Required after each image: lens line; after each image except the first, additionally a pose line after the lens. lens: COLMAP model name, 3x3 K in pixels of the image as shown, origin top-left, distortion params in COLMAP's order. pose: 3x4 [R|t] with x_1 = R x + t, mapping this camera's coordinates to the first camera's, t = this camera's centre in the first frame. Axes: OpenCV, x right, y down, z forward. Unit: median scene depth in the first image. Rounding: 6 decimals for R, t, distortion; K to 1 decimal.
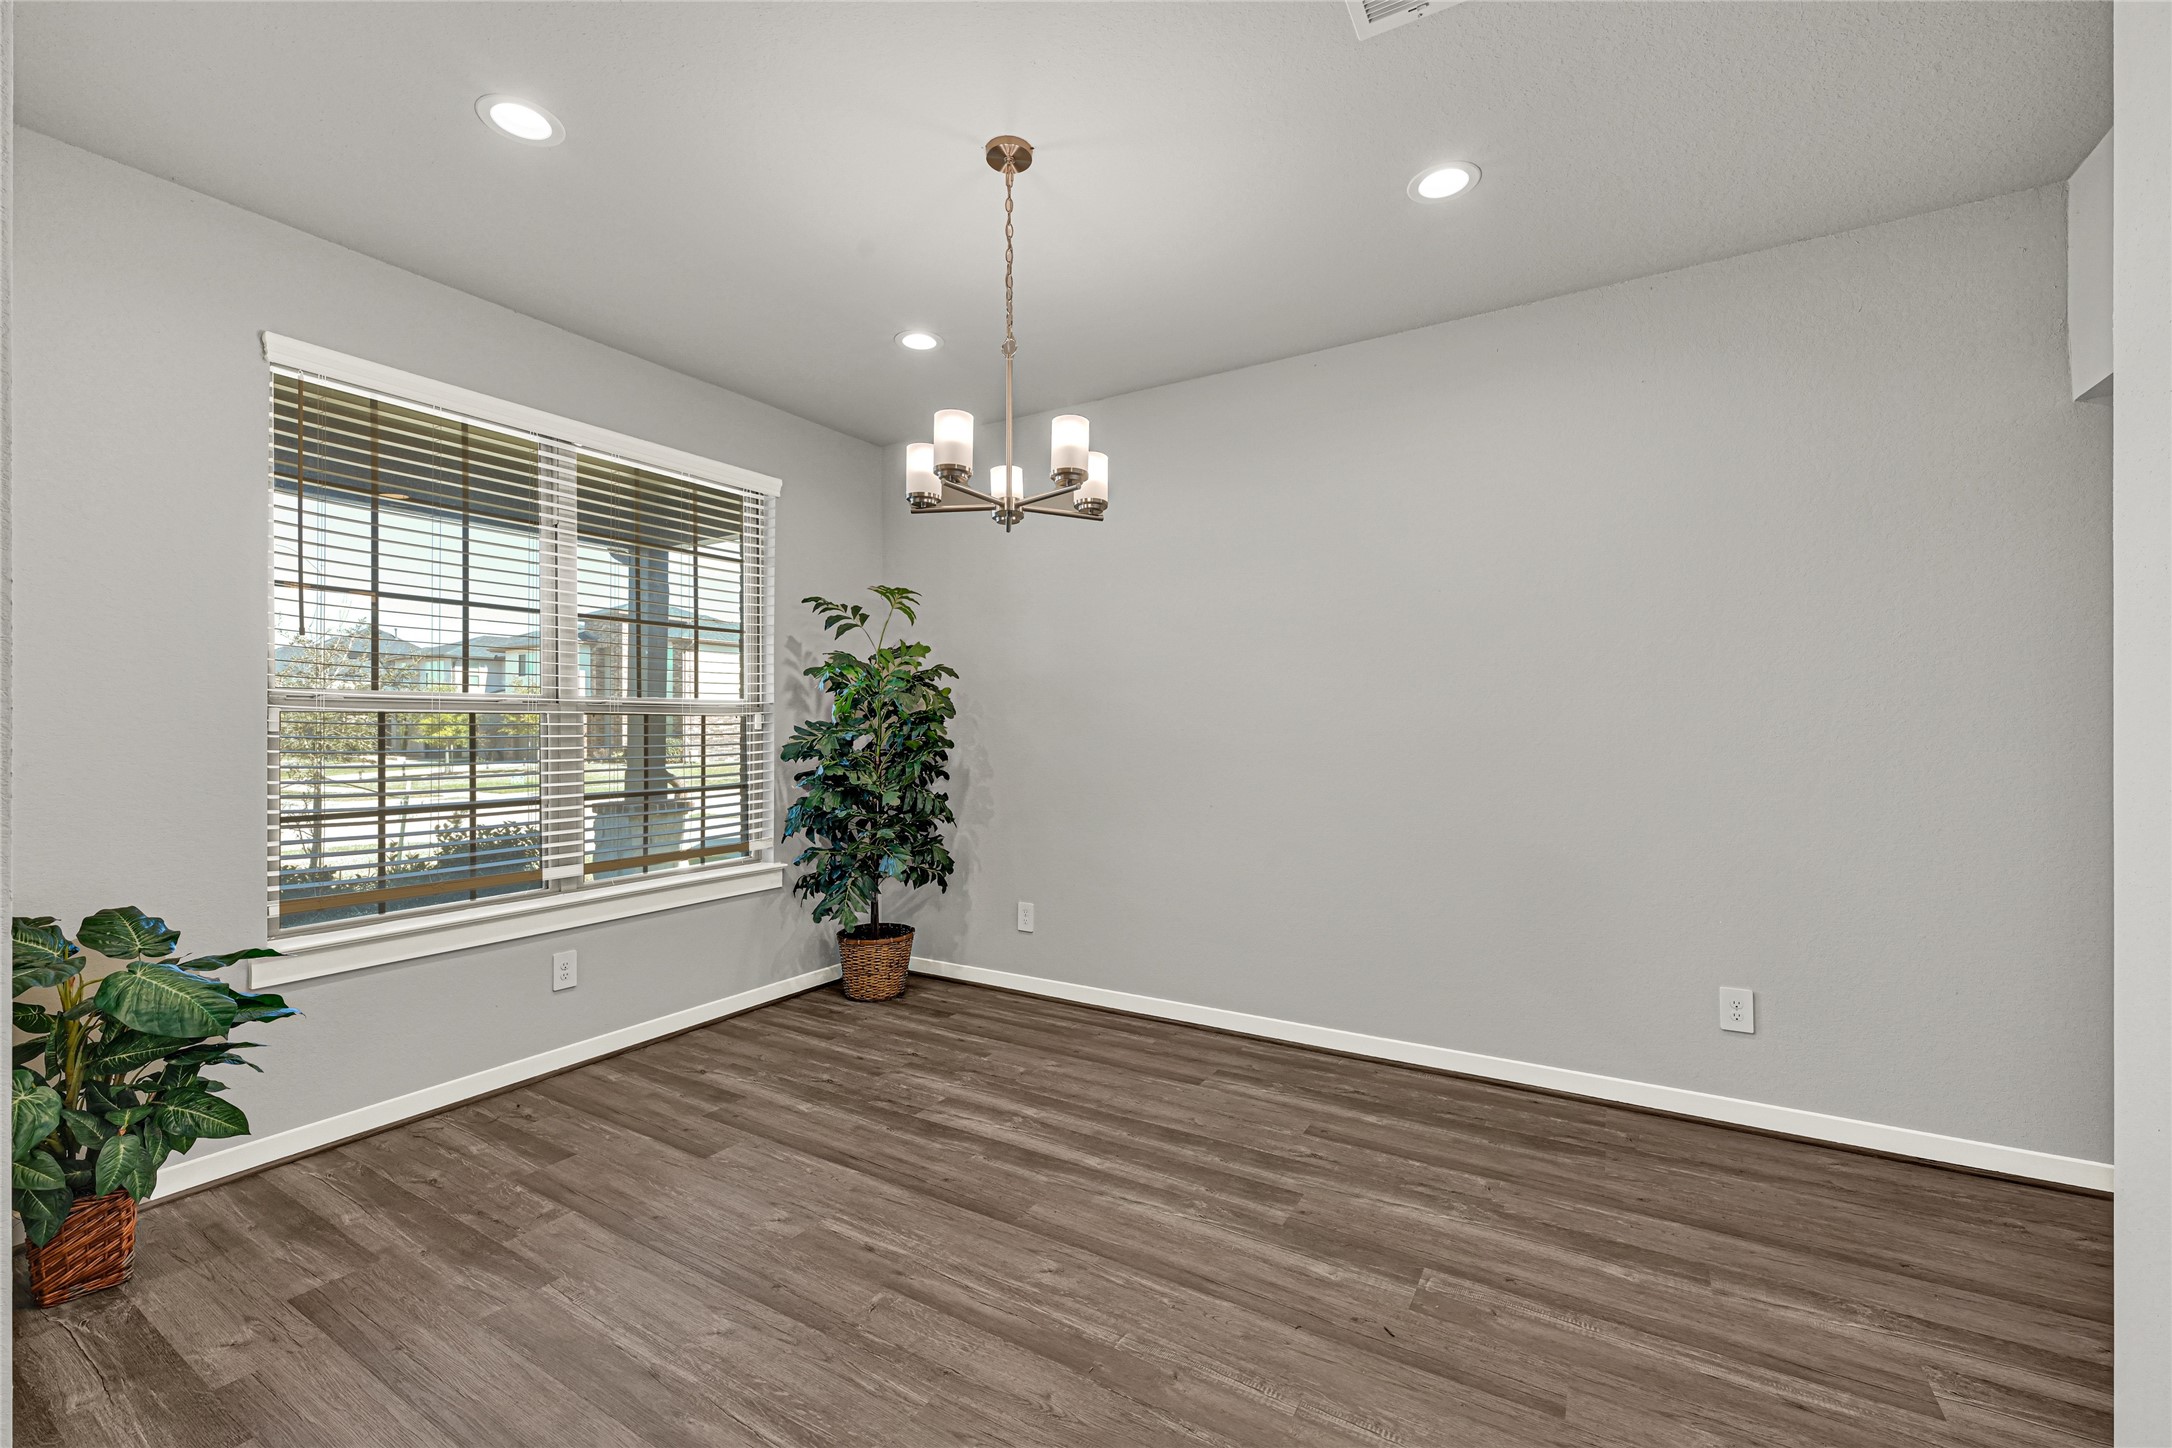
lens RADIAL K [[890.5, 0, 1089.0], [0, 890.5, 728.7], [0, 0, 1]] dist [0.004360, 0.000075]
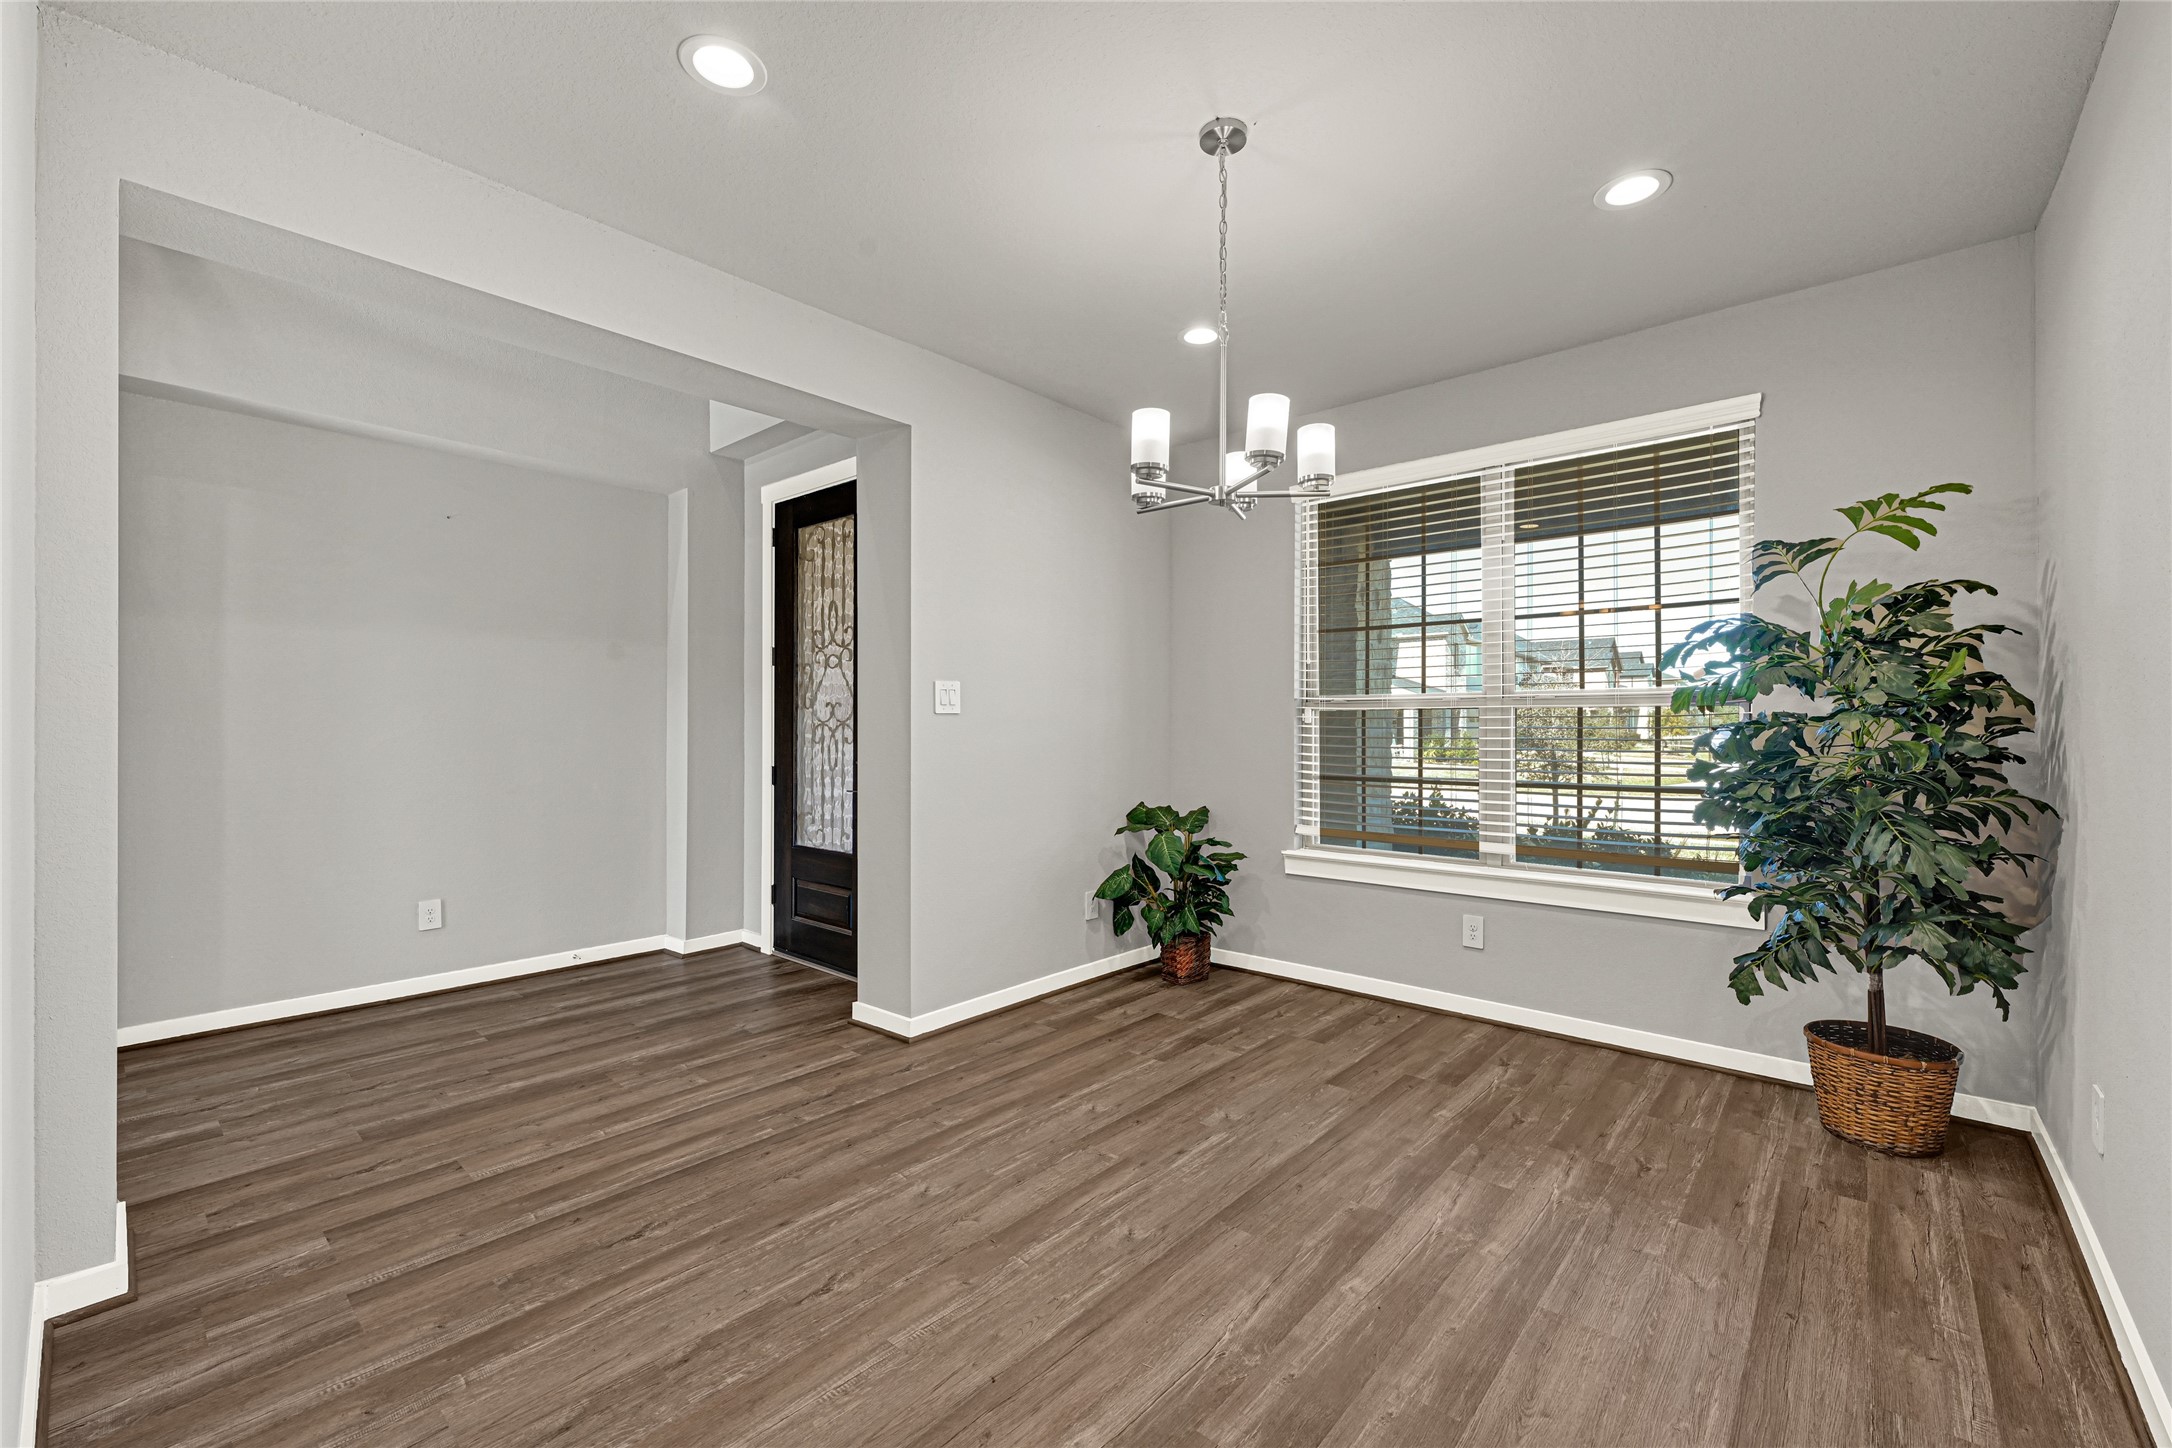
lens RADIAL K [[890.5, 0, 1086.6], [0, 890.5, 723.7], [0, 0, 1]] dist [0.004360, 0.000075]
pose [[-0.177462, -0.003711, -0.984121, 0.672532], [-0.003319, 0.999989, -0.003172, 0.009432], [0.984122, 0.002704, -0.177472, 0.765180]]
